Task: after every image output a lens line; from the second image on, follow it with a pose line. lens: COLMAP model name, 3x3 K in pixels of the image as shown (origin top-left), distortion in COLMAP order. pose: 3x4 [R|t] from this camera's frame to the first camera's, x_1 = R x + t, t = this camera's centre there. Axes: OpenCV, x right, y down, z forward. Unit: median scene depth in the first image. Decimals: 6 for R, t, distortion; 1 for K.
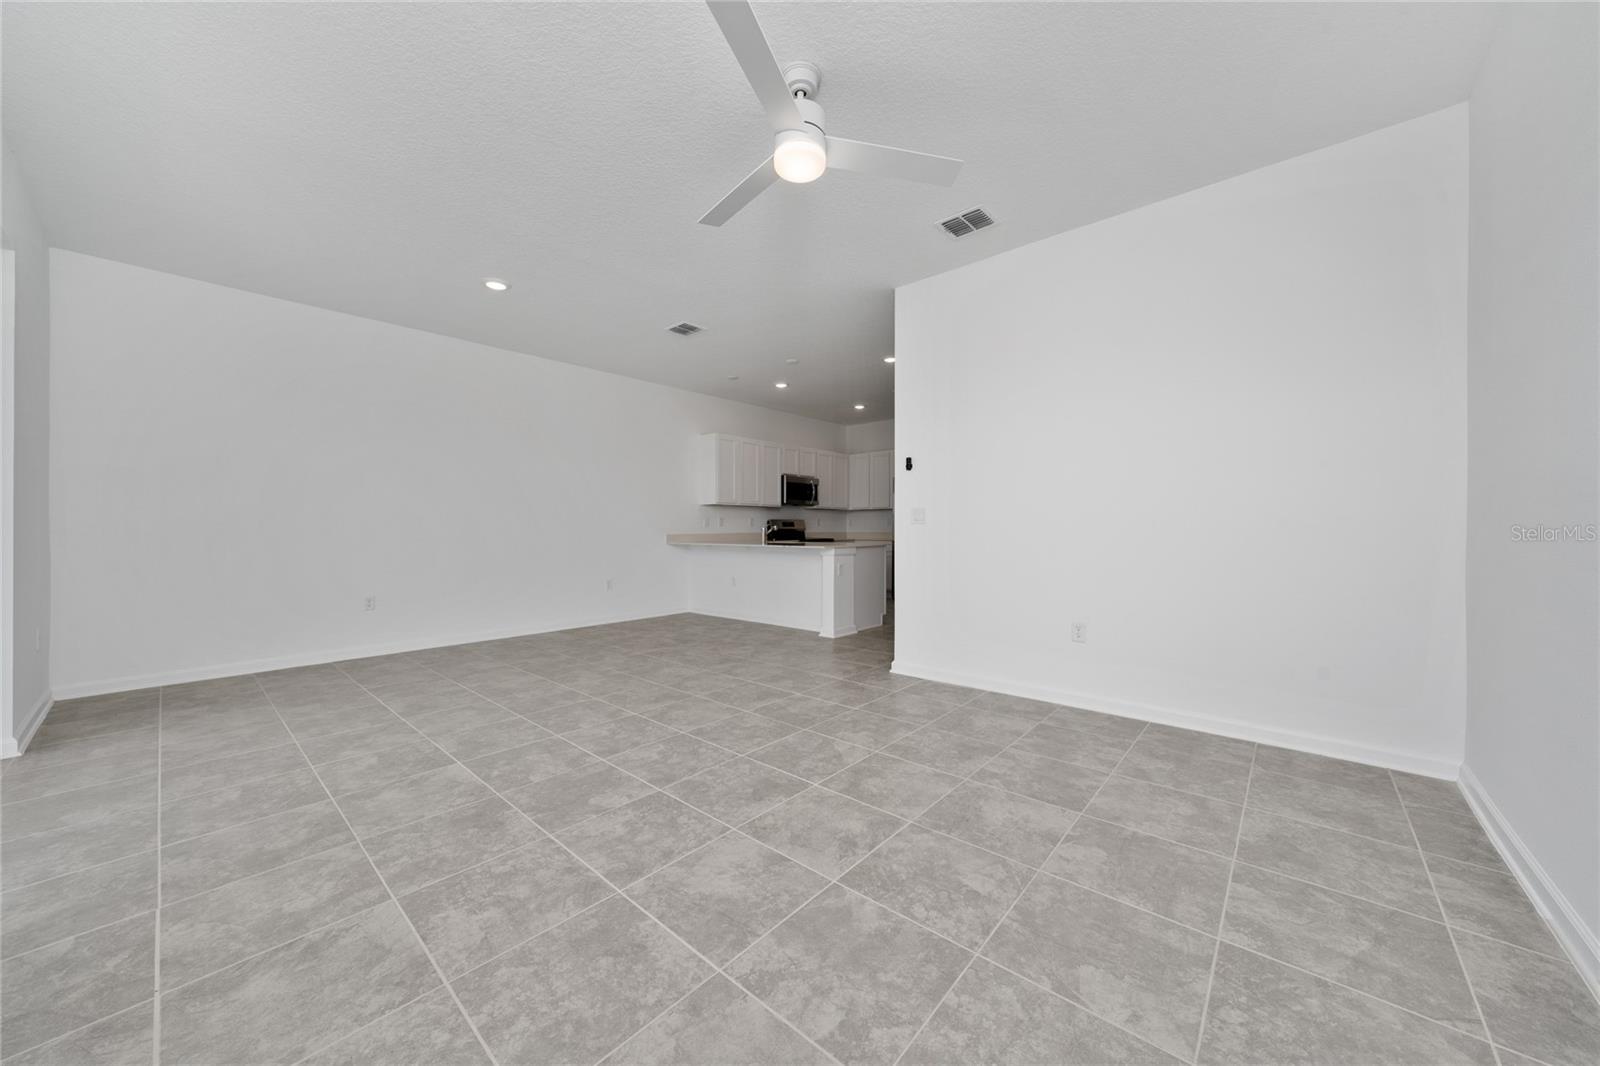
lens RADIAL K [[570.5, 0, 800.0], [0, 570.5, 533.0], [0, 0, 1]] dist [-0.000140, -0.000022]
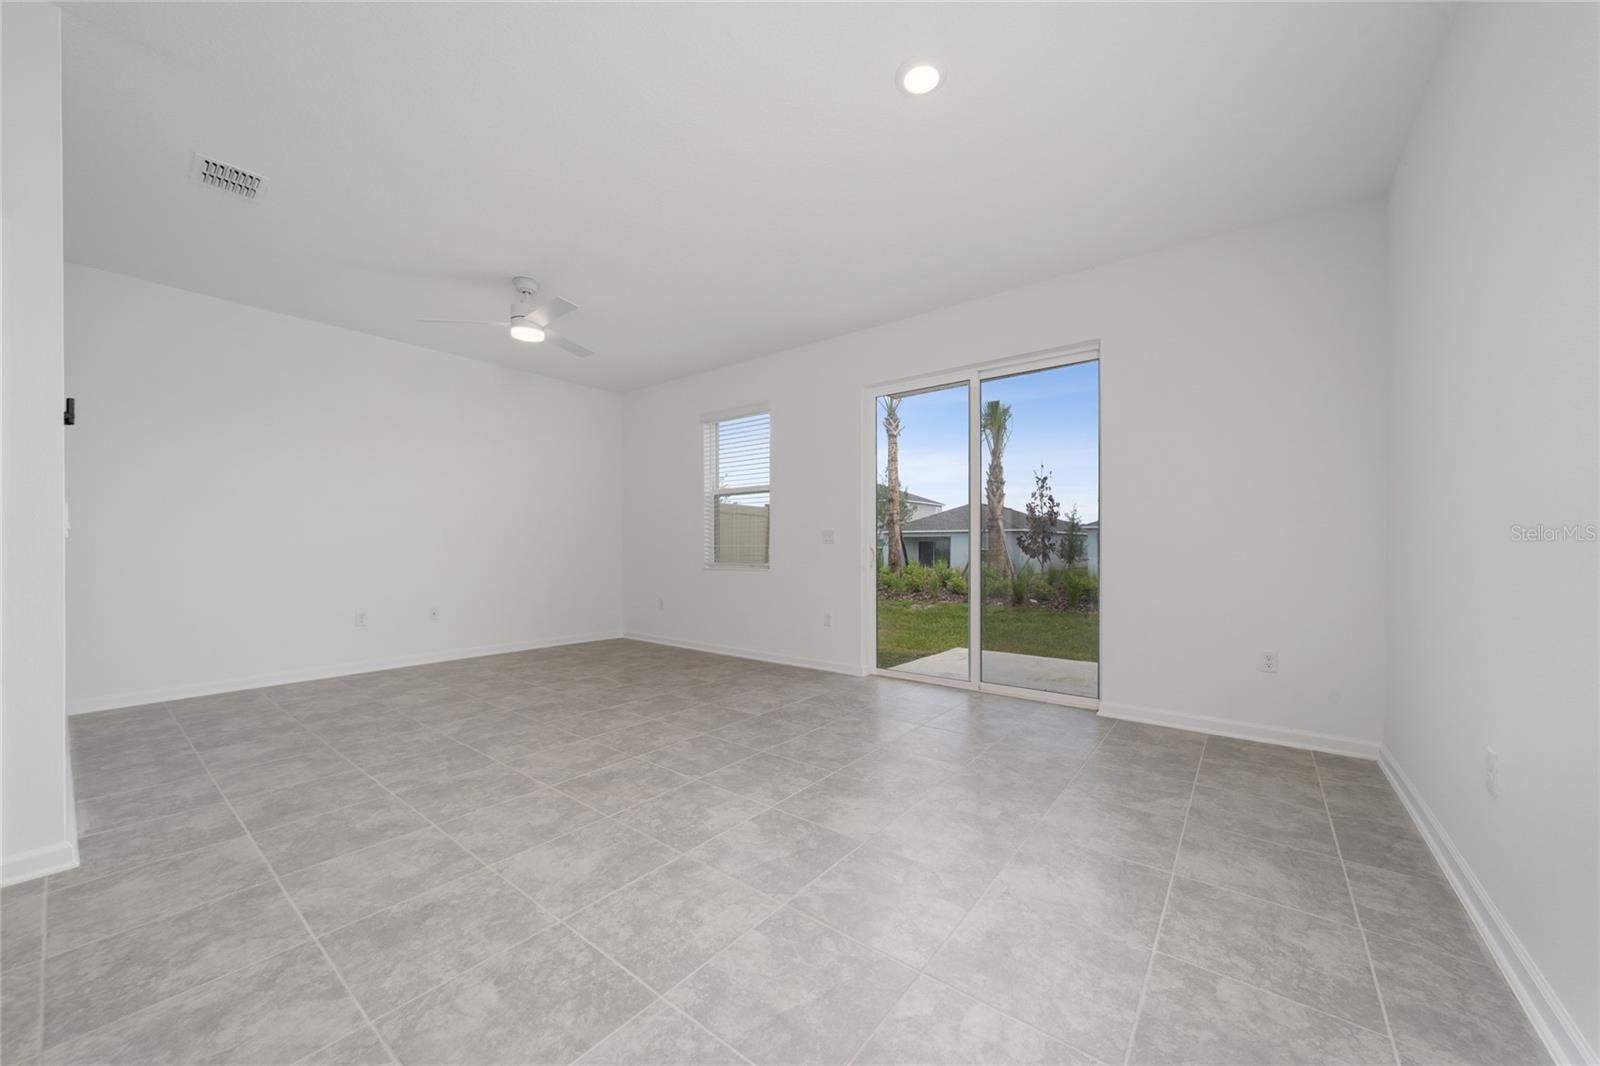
lens RADIAL K [[570.5, 0, 800.0], [0, 570.5, 533.0], [0, 0, 1]] dist [-0.000140, -0.000022]
pose [[-0.998022, 0.000408, -0.062859, -0.527723], [0.001243, 0.999911, -0.013246, -0.016680], [0.062848, -0.013298, -0.997935, 2.056476]]
